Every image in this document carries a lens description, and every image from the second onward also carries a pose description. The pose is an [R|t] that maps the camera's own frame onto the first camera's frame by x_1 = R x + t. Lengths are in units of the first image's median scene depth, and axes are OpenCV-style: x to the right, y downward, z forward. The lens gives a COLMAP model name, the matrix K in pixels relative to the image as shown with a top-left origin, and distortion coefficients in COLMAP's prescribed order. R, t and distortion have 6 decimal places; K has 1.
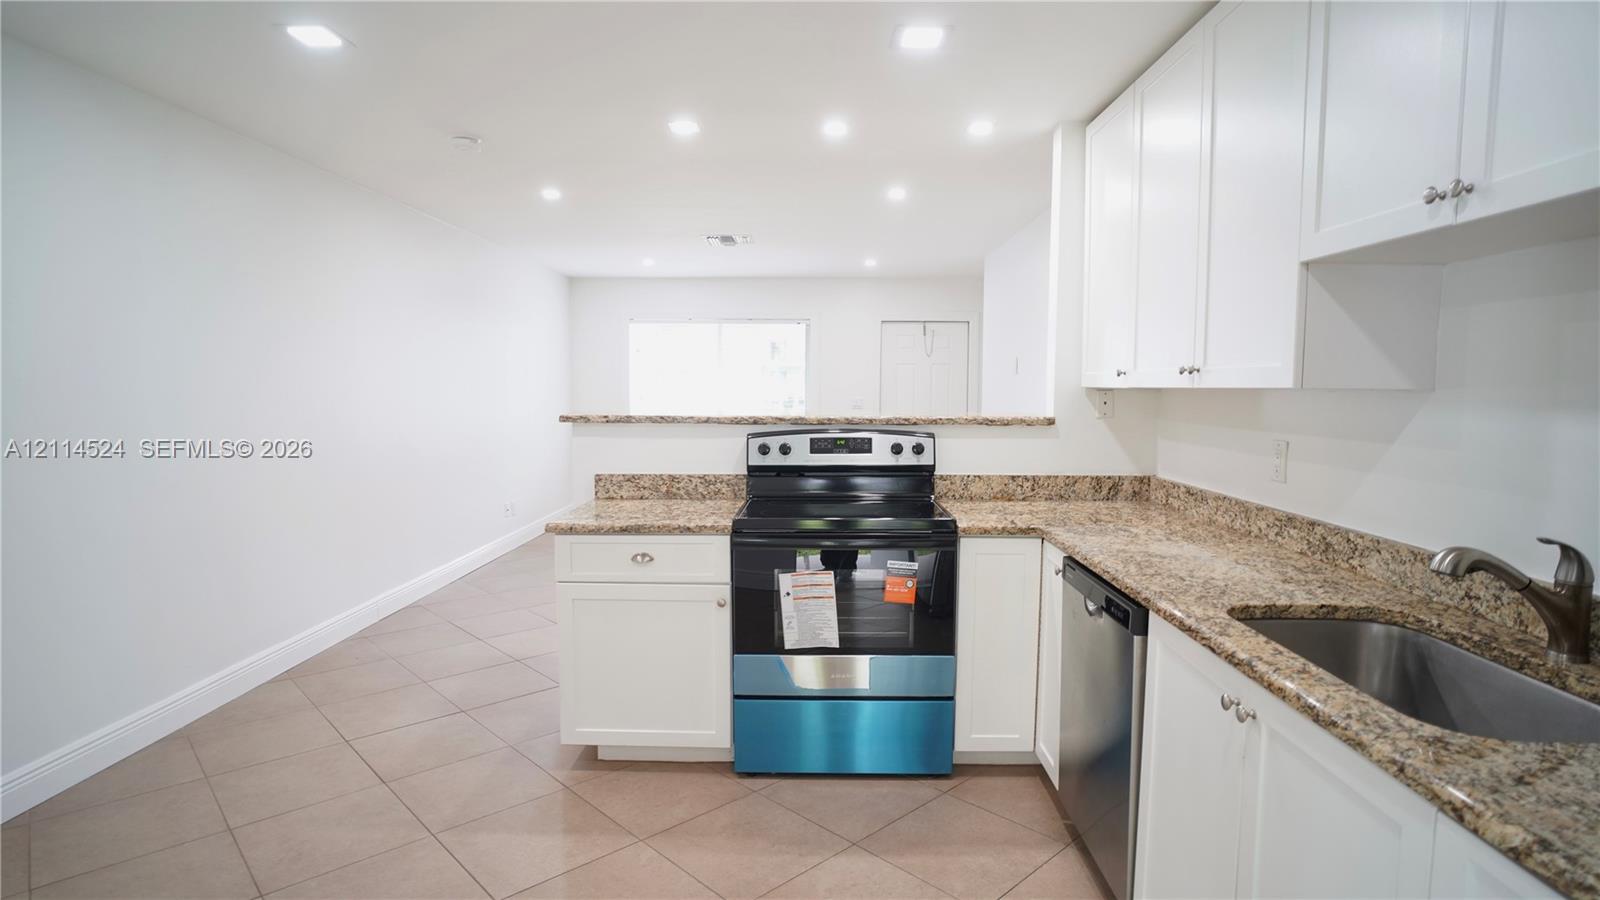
lens RADIAL K [[841.0, 0, 800.0], [0, 841.0, 450.0], [0, 0, 1]] dist [-0.027676, 0.000399]
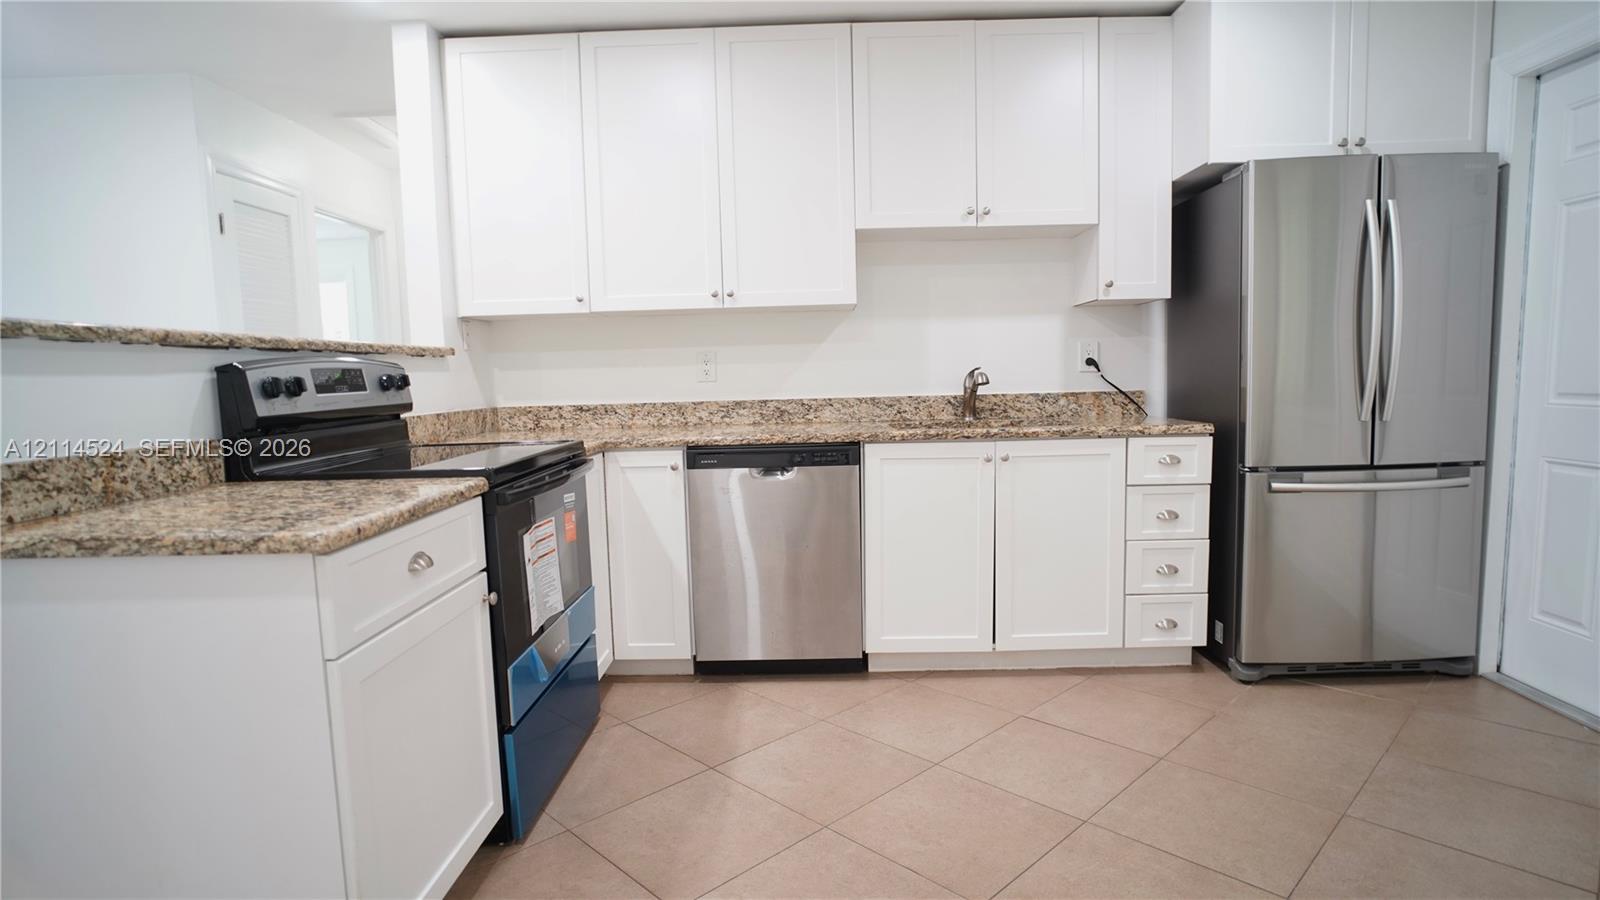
lens RADIAL K [[841.0, 0, 800.0], [0, 841.0, 450.0], [0, 0, 1]] dist [-0.027676, 0.000399]
pose [[-0.006821, -0.094095, 0.995540, -0.729759], [0.104346, 0.990061, 0.094292, 0.029654], [-0.994518, 0.104524, 0.003065, 0.738444]]
